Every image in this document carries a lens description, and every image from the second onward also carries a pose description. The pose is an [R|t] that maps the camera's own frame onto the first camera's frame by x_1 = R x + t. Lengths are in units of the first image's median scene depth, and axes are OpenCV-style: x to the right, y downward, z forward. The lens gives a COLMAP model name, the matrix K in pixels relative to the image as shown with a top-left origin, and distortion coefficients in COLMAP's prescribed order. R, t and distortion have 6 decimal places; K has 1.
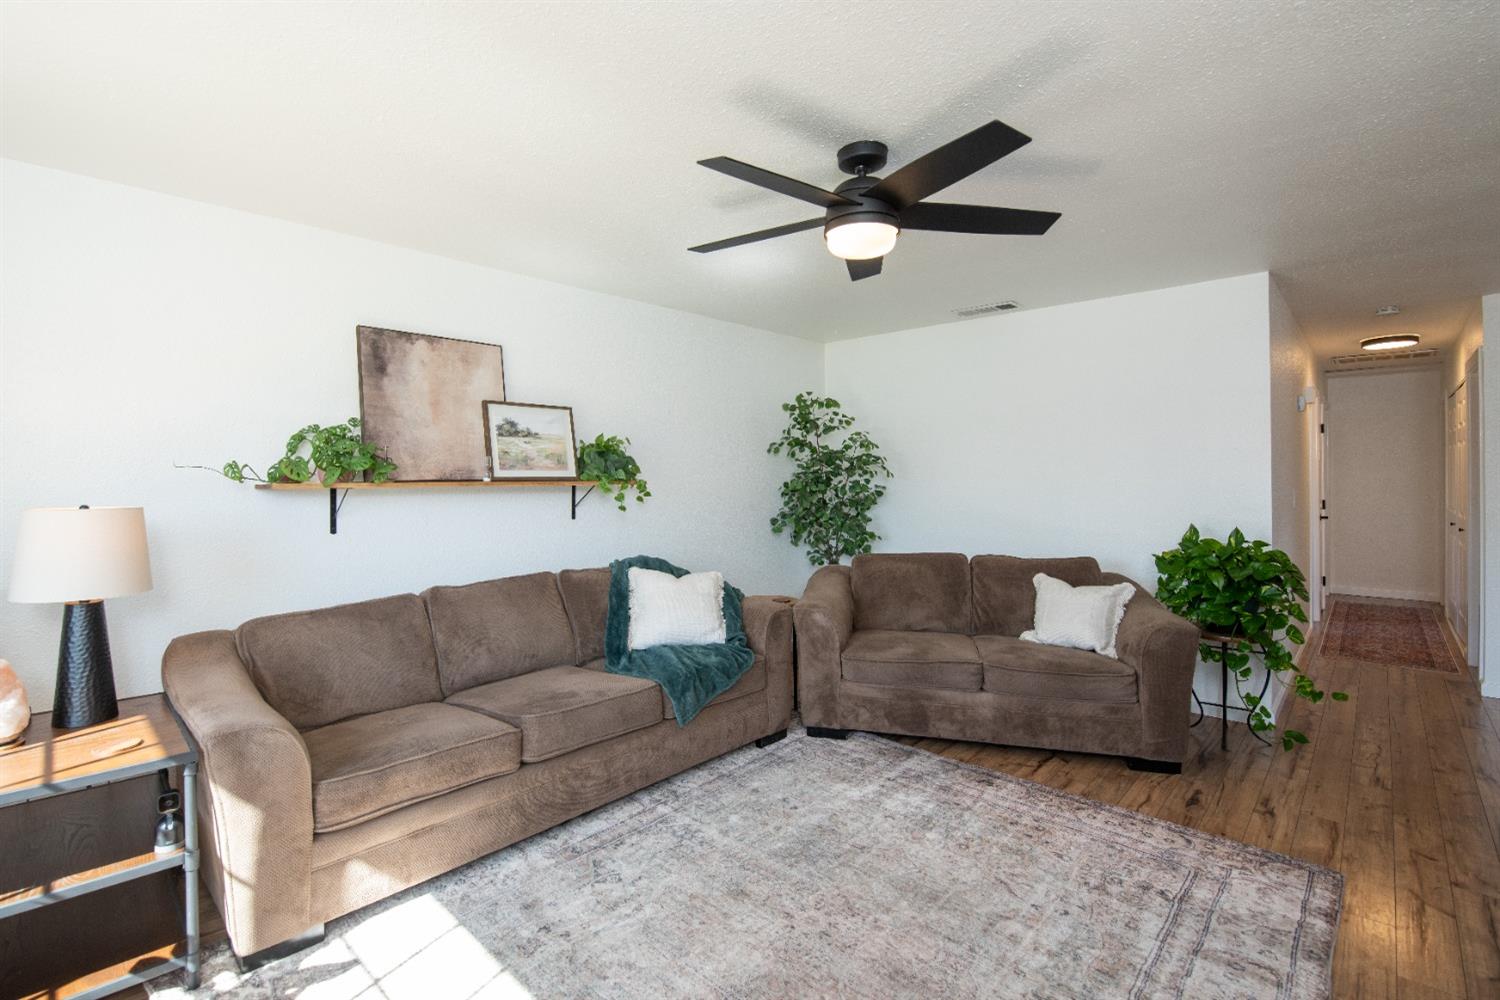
lens RADIAL K [[716.5, 0, 727.6], [0, 716.5, 449.7], [0, 0, 1]] dist [-0.002093, -0.000749]
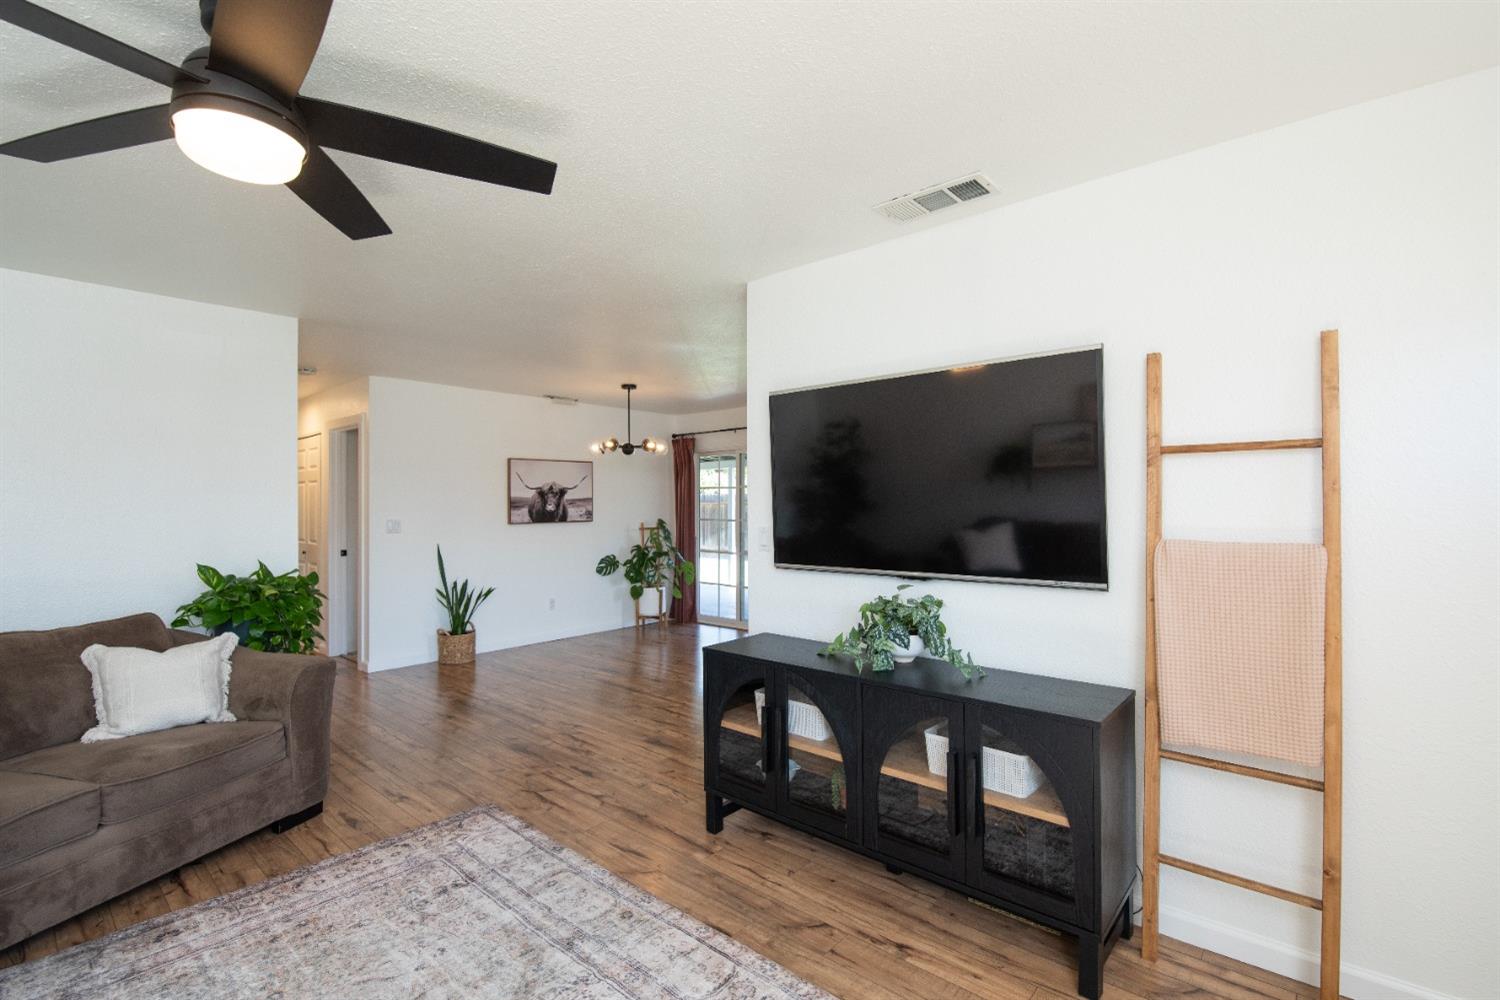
lens RADIAL K [[669.1, 0, 774.4], [0, 669.1, 504.1], [0, 0, 1]] dist [-0.002754, -0.000961]
pose [[-0.041478, 0.000673, 0.999139, -0.373098], [-0.028547, 0.999591, -0.001858, 0.011248], [-0.998732, -0.028599, -0.041442, 0.463223]]
